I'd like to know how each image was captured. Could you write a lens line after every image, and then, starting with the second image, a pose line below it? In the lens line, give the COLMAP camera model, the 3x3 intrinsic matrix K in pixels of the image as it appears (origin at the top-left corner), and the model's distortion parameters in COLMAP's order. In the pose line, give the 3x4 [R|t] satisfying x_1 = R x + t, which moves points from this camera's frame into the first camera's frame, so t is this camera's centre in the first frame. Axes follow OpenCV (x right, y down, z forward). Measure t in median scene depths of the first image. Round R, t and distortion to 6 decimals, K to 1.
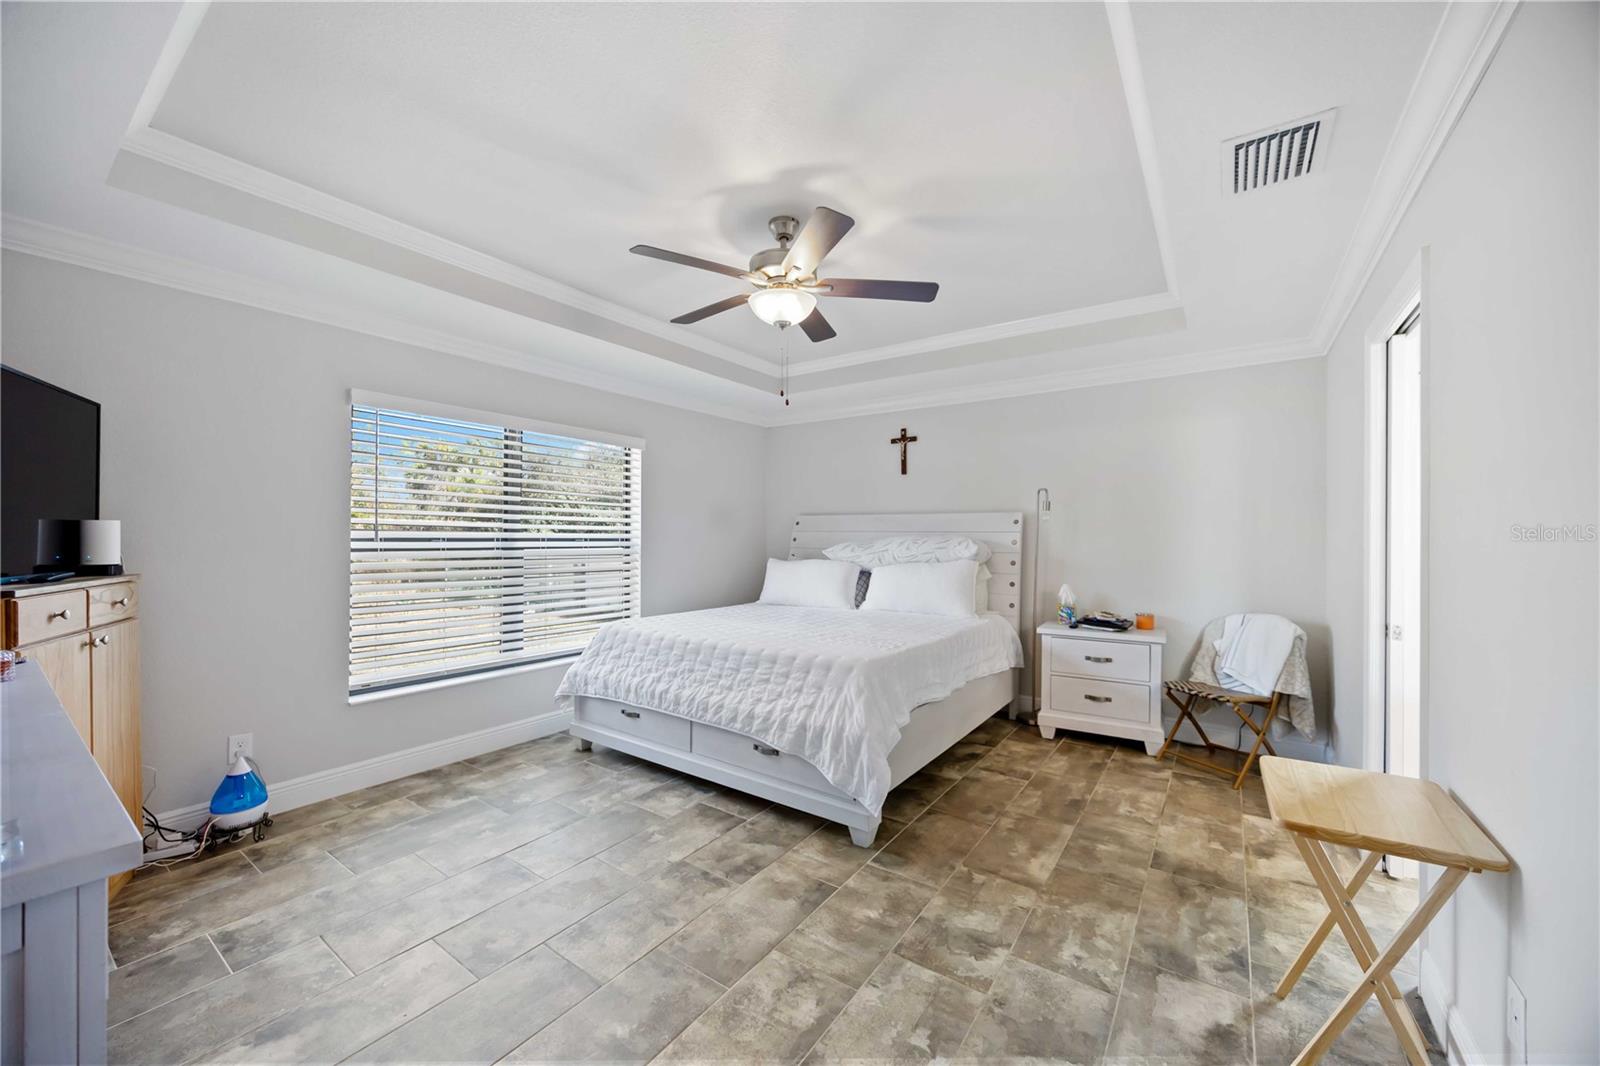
lens RADIAL K [[603.2, 0, 808.0], [0, 603.2, 541.0], [0, 0, 1]] dist [-0.002484, 0.000102]
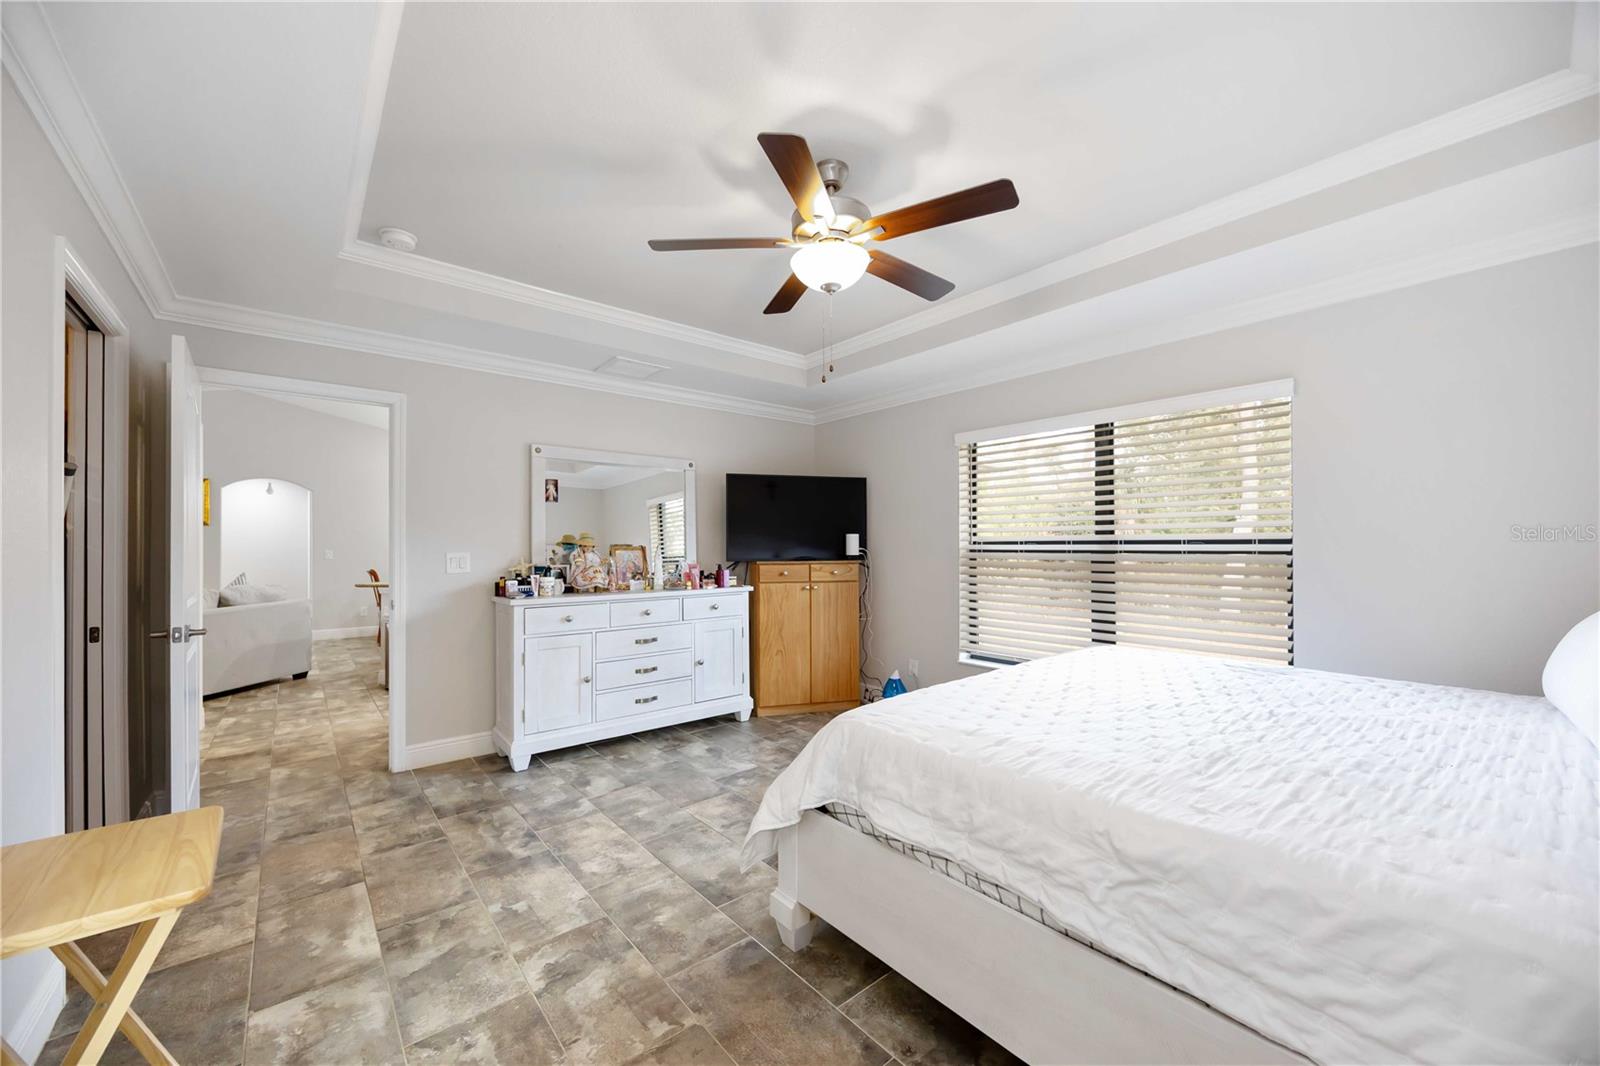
lens RADIAL K [[611.0, 0, 793.4], [0, 611.0, 543.8], [0, 0, 1]] dist [-0.006223, 0.001544]
pose [[-0.271418, -0.005979, -0.962443, 1.008807], [-0.005894, 0.999972, -0.004550, 0.012312], [0.962443, 0.004438, -0.271446, 1.474116]]
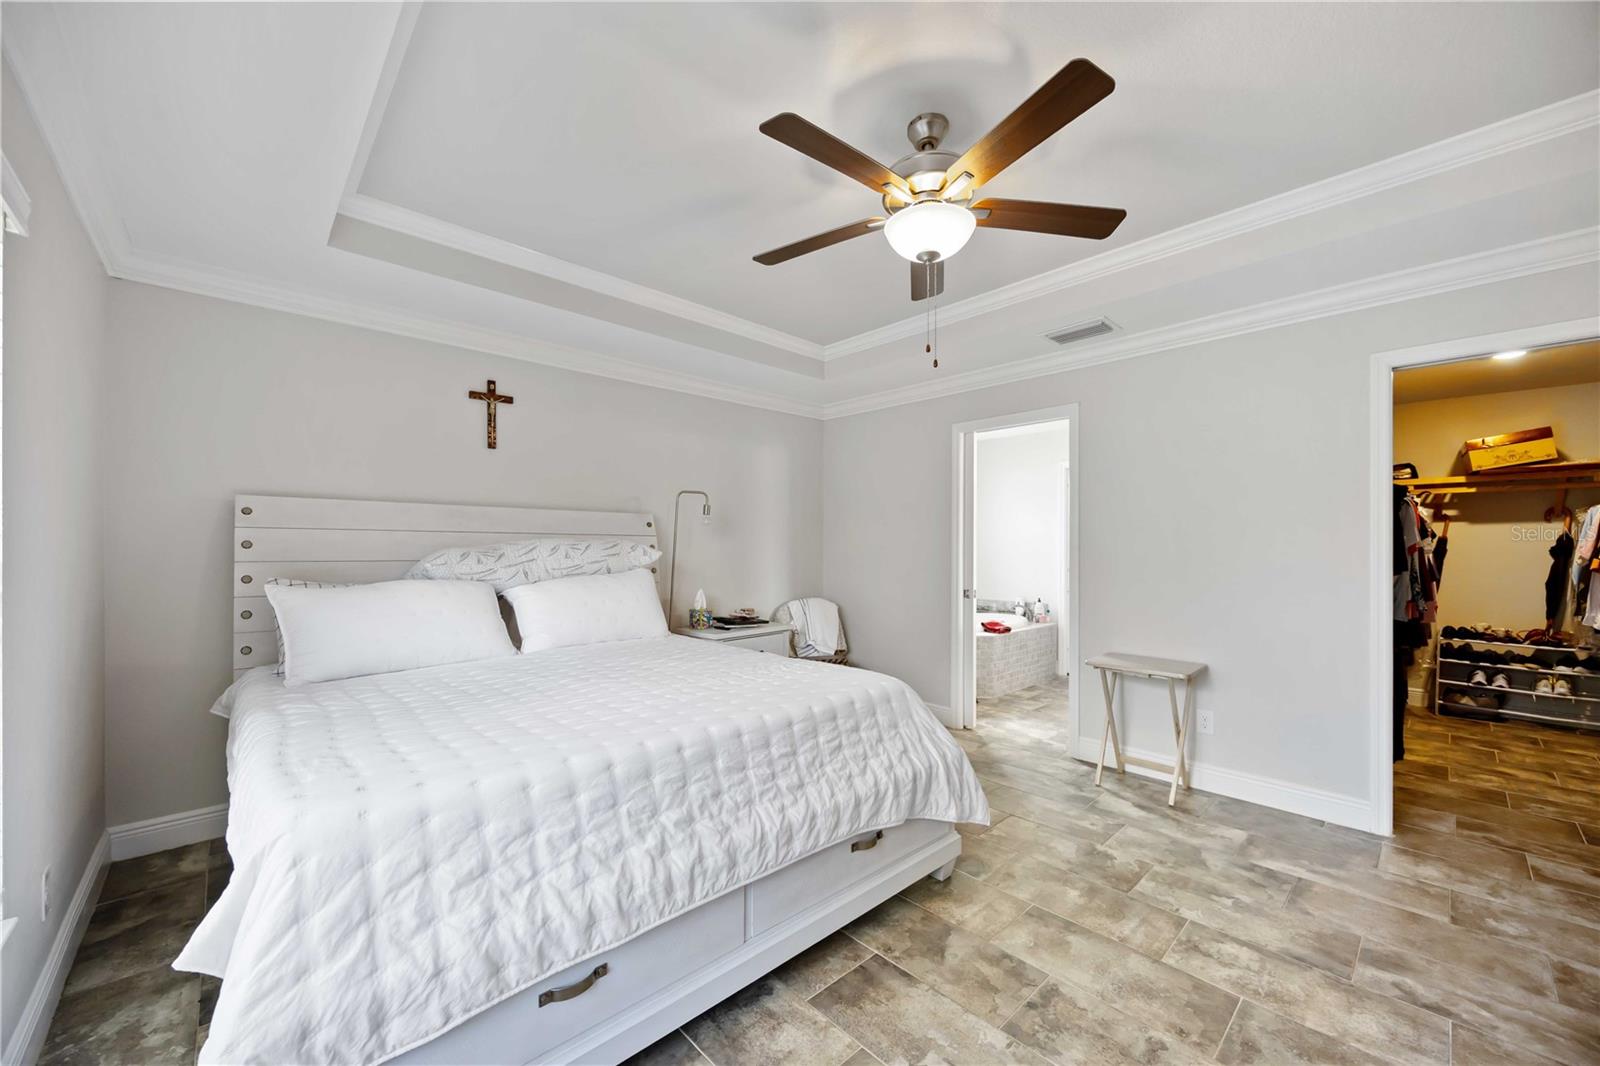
lens RADIAL K [[611.0, 0, 792.3], [0, 611.0, 547.4], [0, 0, 1]] dist [-0.006223, 0.001544]
pose [[0.215447, -0.000425, 0.976515, -1.040816], [0.009007, 0.999958, -0.001552, 0.010983], [-0.976474, 0.009130, 0.215442, 1.246493]]
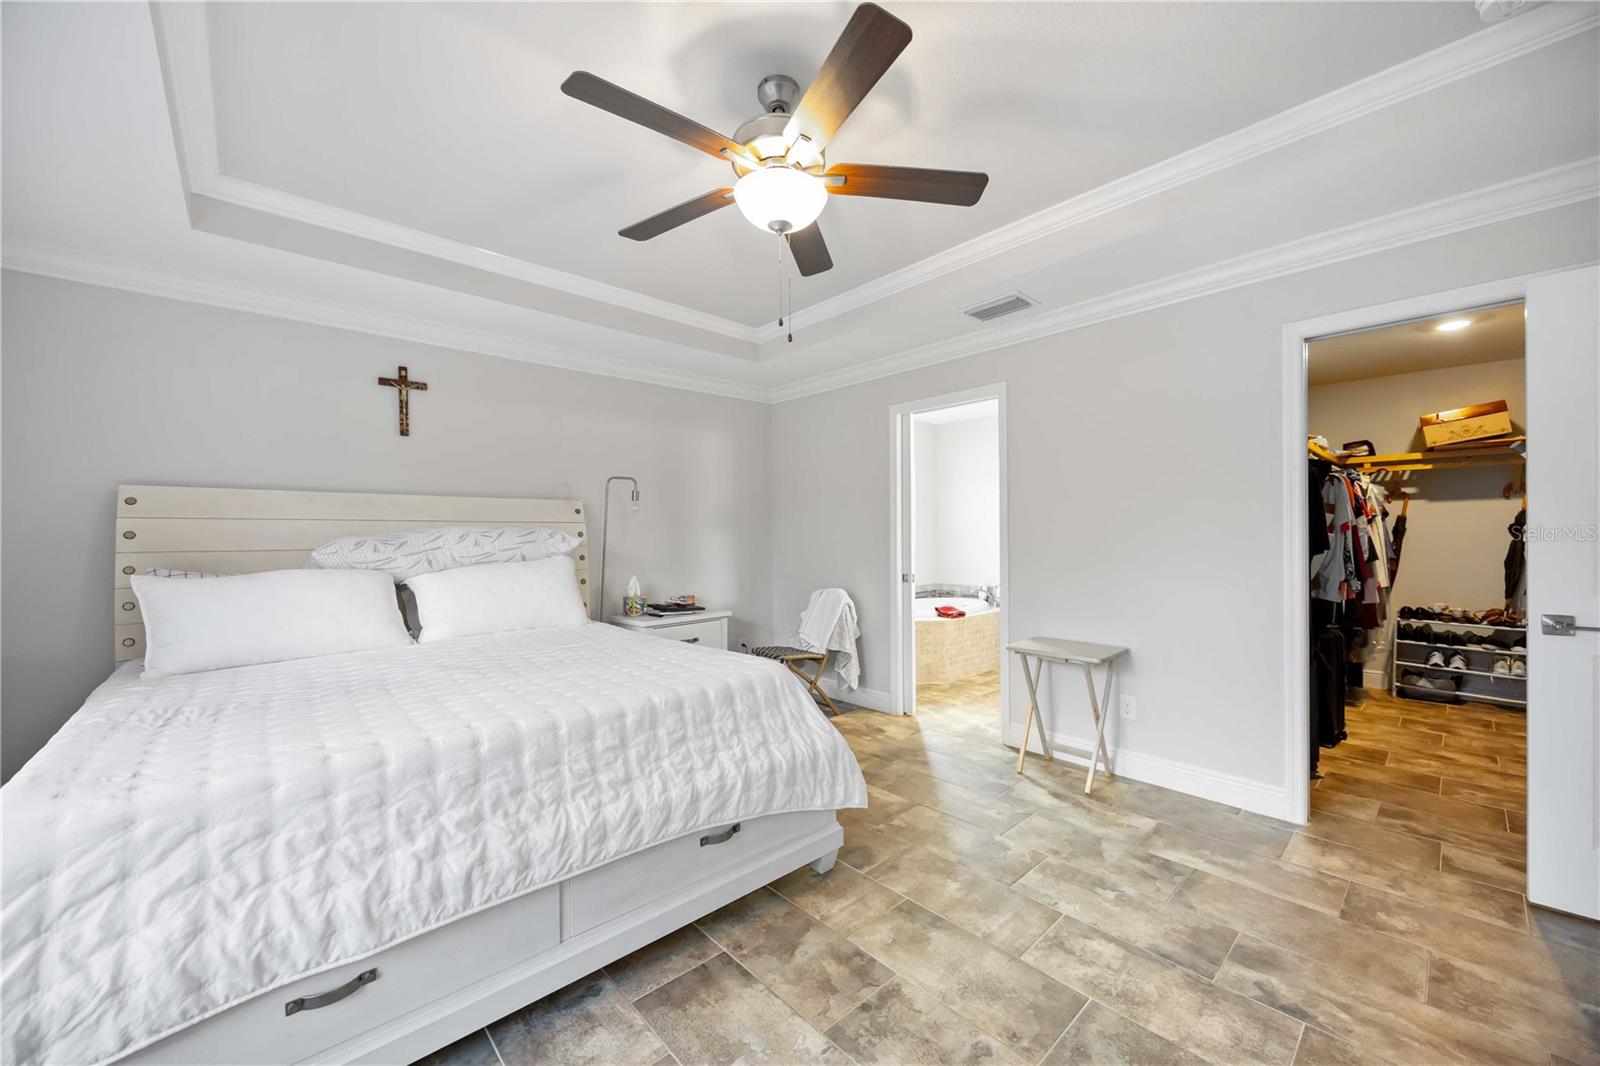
lens RADIAL K [[603.2, 0, 794.2], [0, 603.2, 543.9], [0, 0, 1]] dist [-0.002484, 0.000102]
pose [[0.226743, -0.019154, 0.973766, -0.939877], [0.019306, 0.999699, 0.015169, 0.017572], [-0.973763, 0.015360, 0.227045, 1.023044]]
